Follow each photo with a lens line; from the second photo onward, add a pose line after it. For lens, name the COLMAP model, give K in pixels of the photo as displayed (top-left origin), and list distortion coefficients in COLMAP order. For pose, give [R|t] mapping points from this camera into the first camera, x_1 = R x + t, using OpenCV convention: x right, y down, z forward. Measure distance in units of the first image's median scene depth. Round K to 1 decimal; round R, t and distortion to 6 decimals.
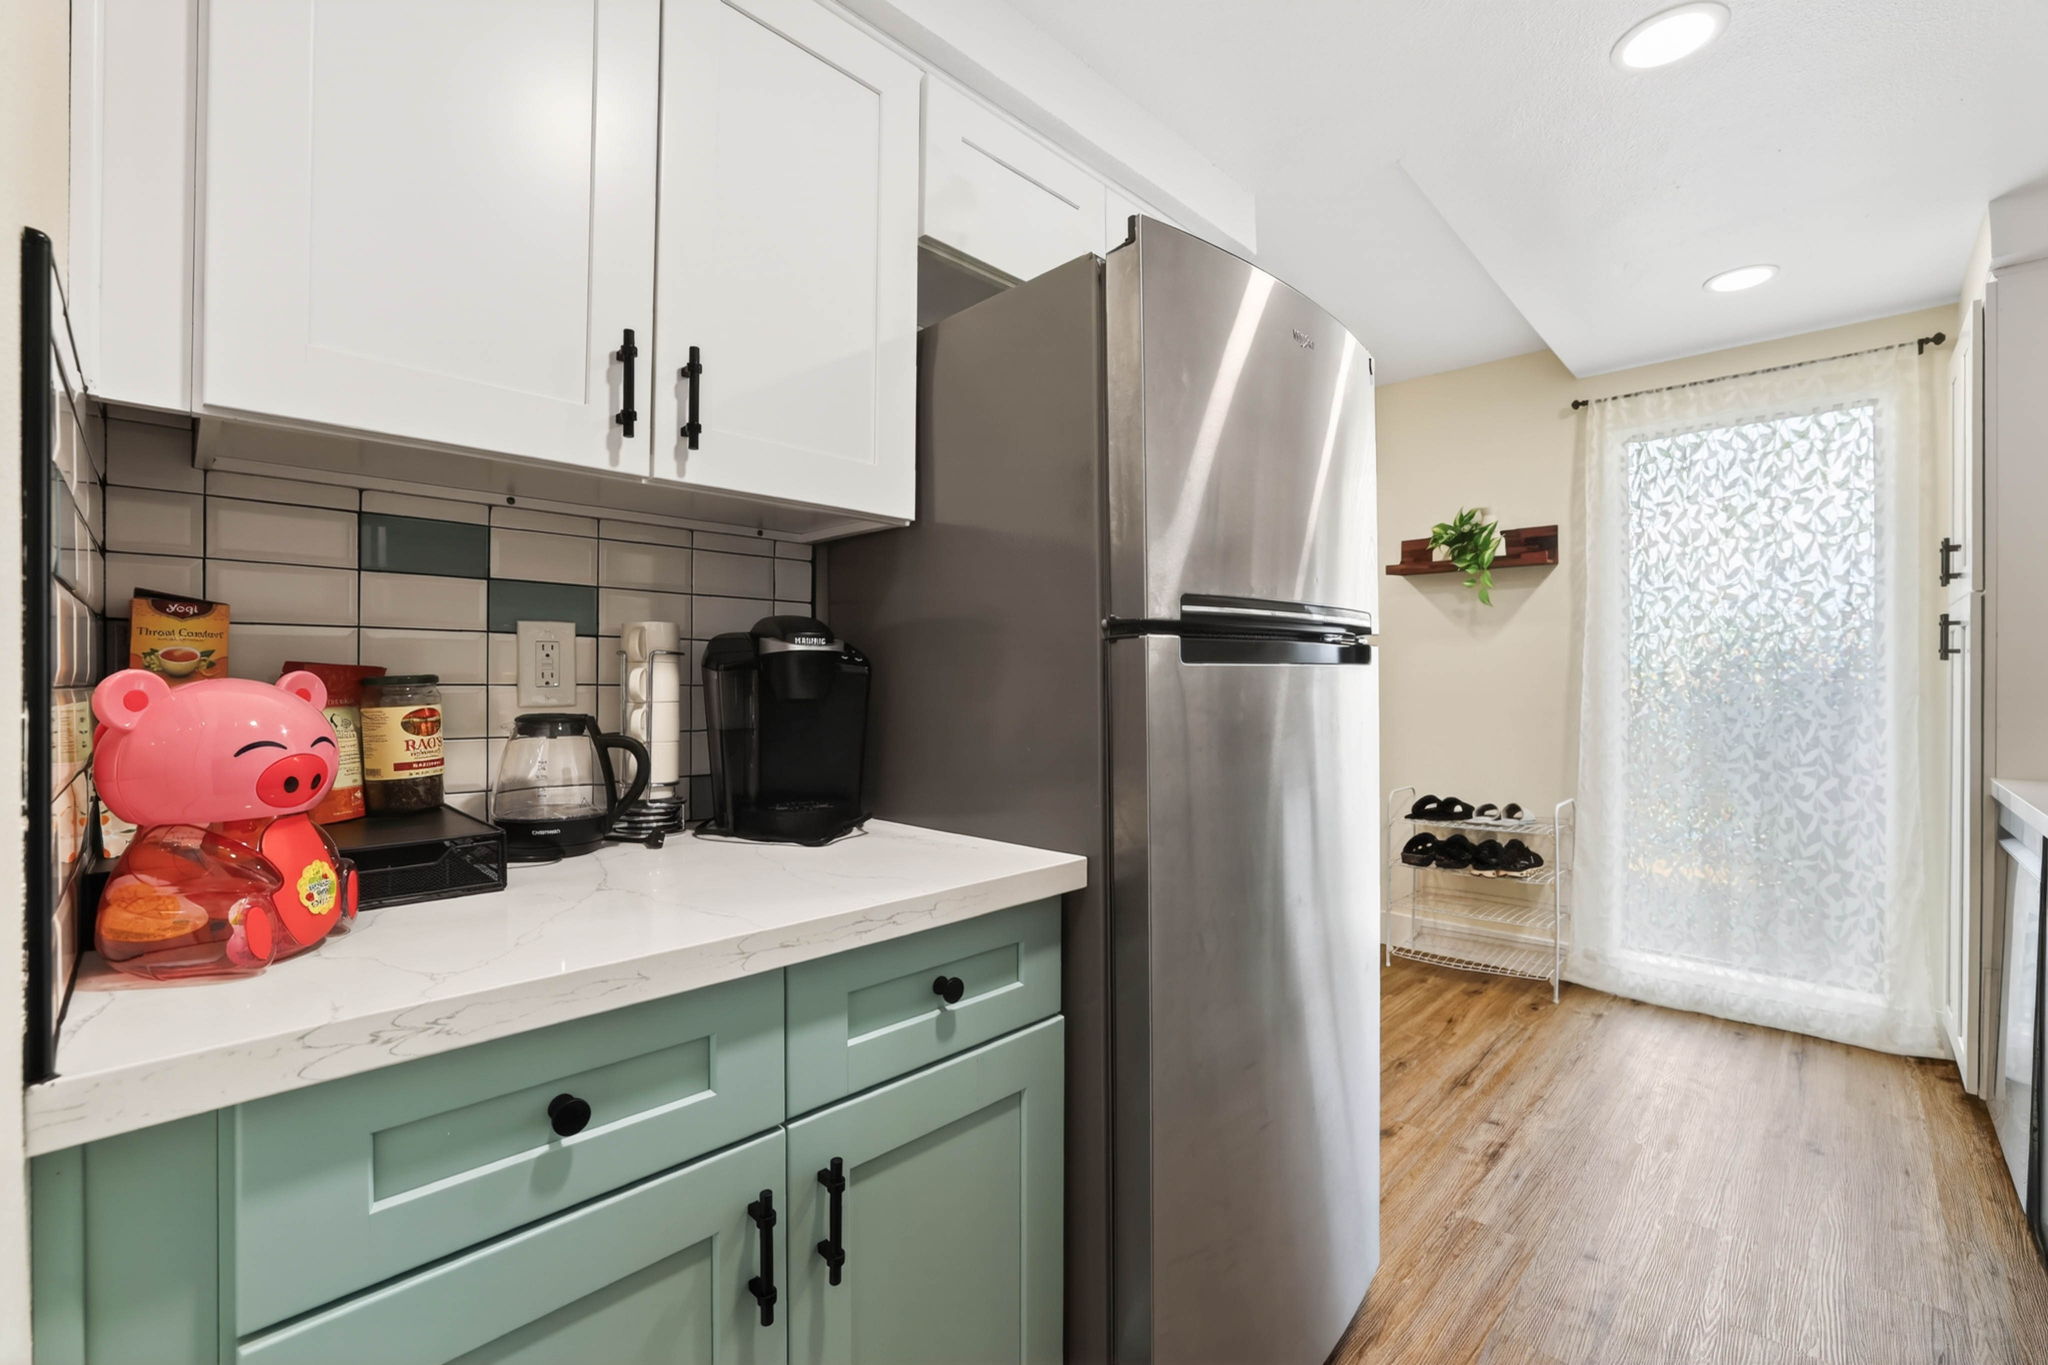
lens RADIAL K [[869.7, 0, 1024.6], [0, 869.7, 679.7], [0, 0, 1]] dist [-0.015356, 0.001943]
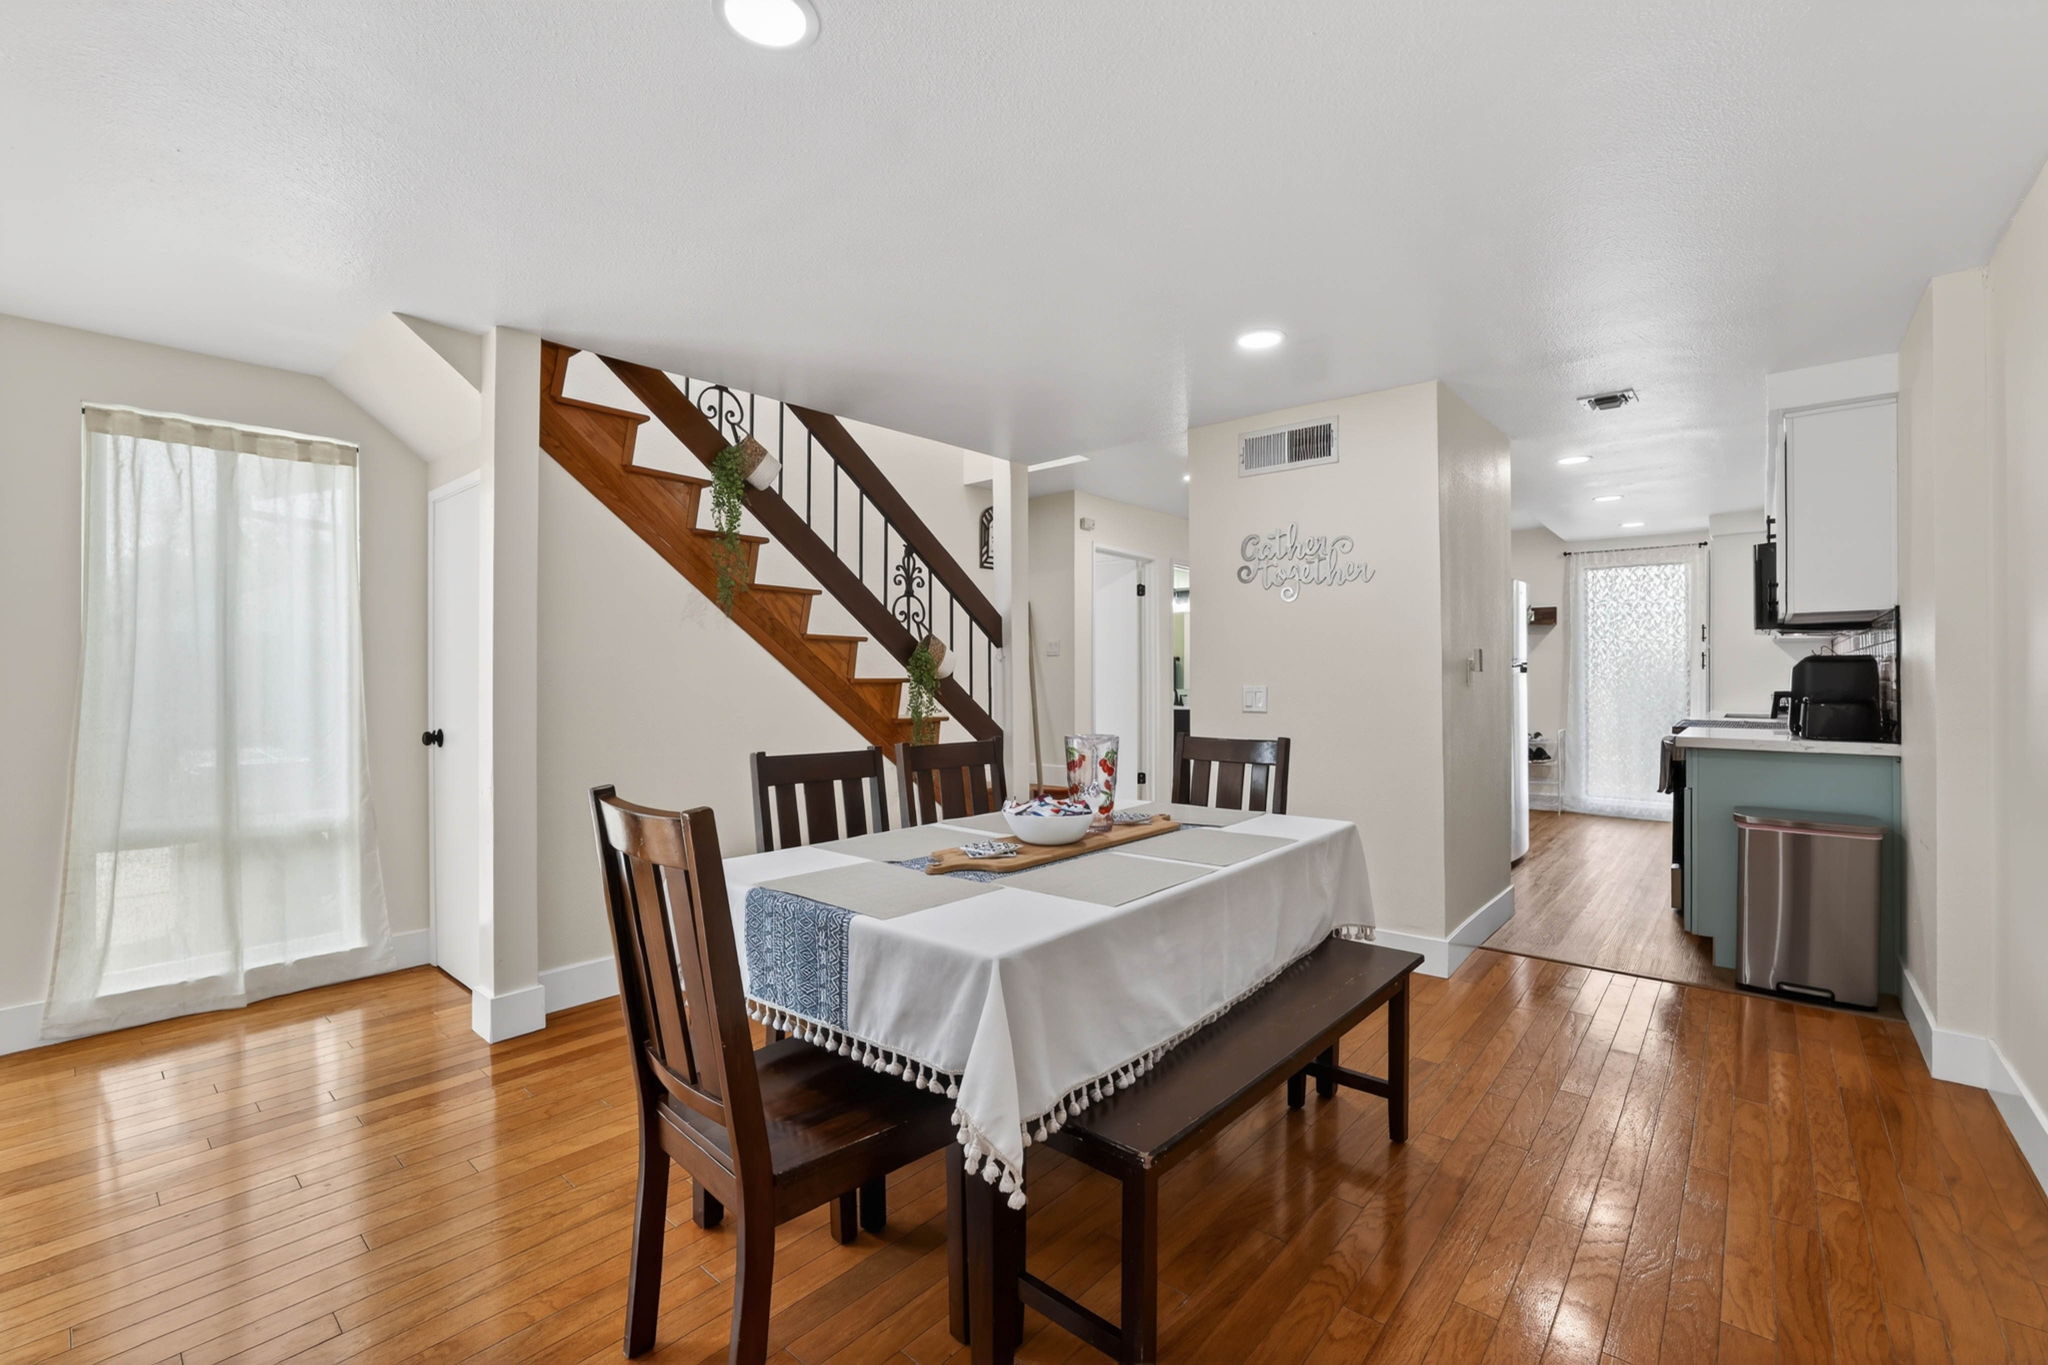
lens RADIAL K [[869.7, 0, 1015.3], [0, 869.7, 677.0], [0, 0, 1]] dist [-0.015356, 0.001943]
pose [[0.999989, -0.003841, 0.002560, -0.826308], [0.003851, 0.999985, -0.003783, 0.004742], [-0.002545, 0.003793, 0.999990, -1.286209]]
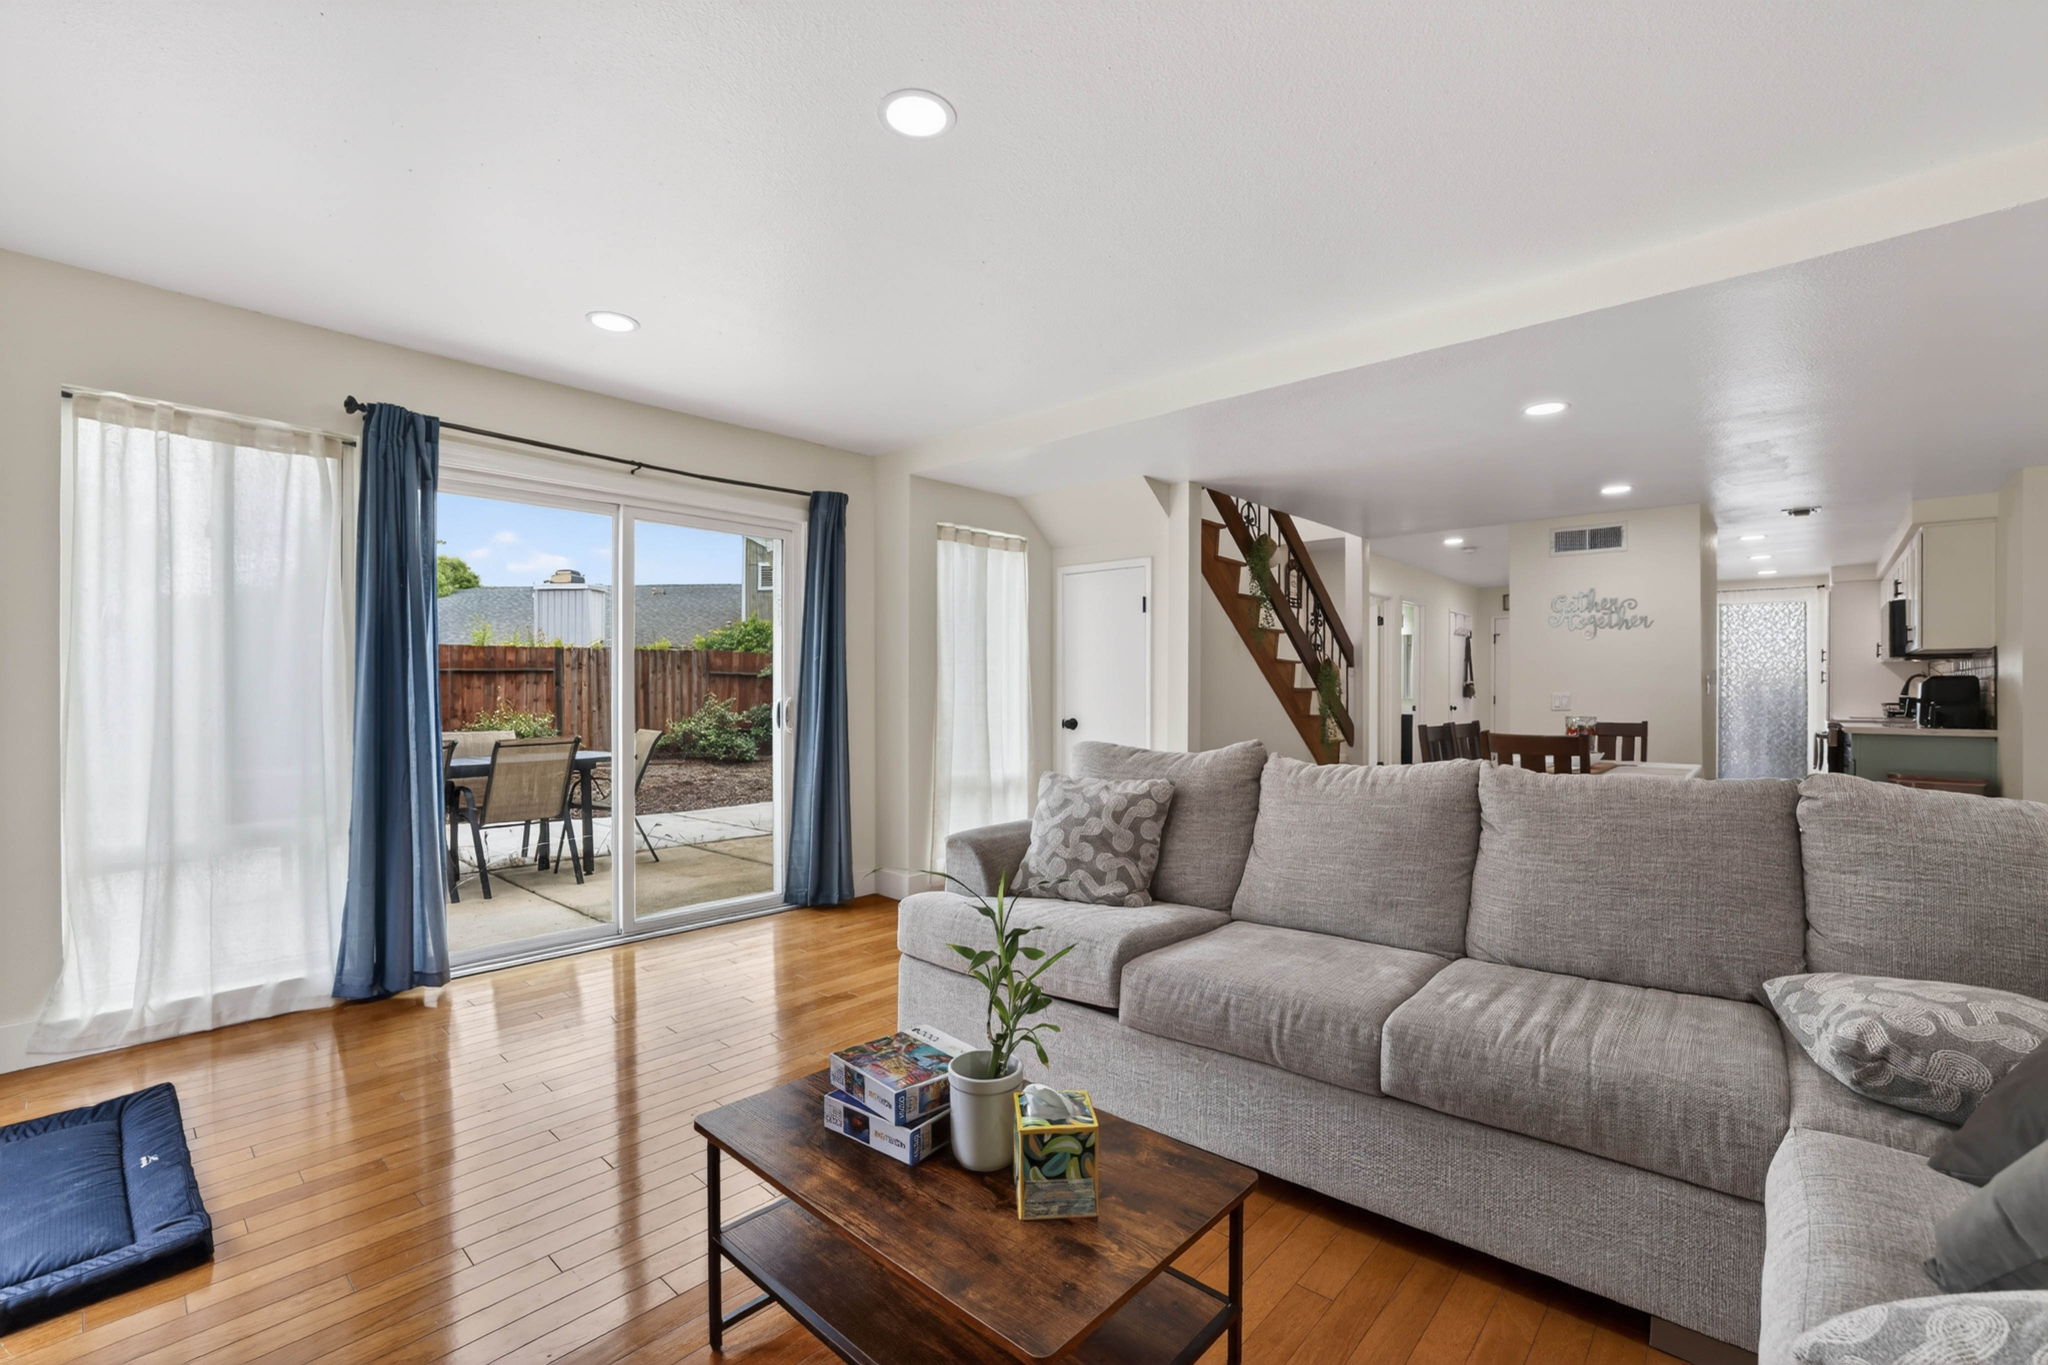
lens RADIAL K [[869.7, 0, 1026.4], [0, 869.7, 688.3], [0, 0, 1]] dist [-0.015356, 0.001943]
pose [[0.999986, 0.000858, -0.005291, -2.228871], [-0.000910, 0.999950, -0.009996, 0.034082], [0.005282, 0.010001, 0.999936, -2.407064]]
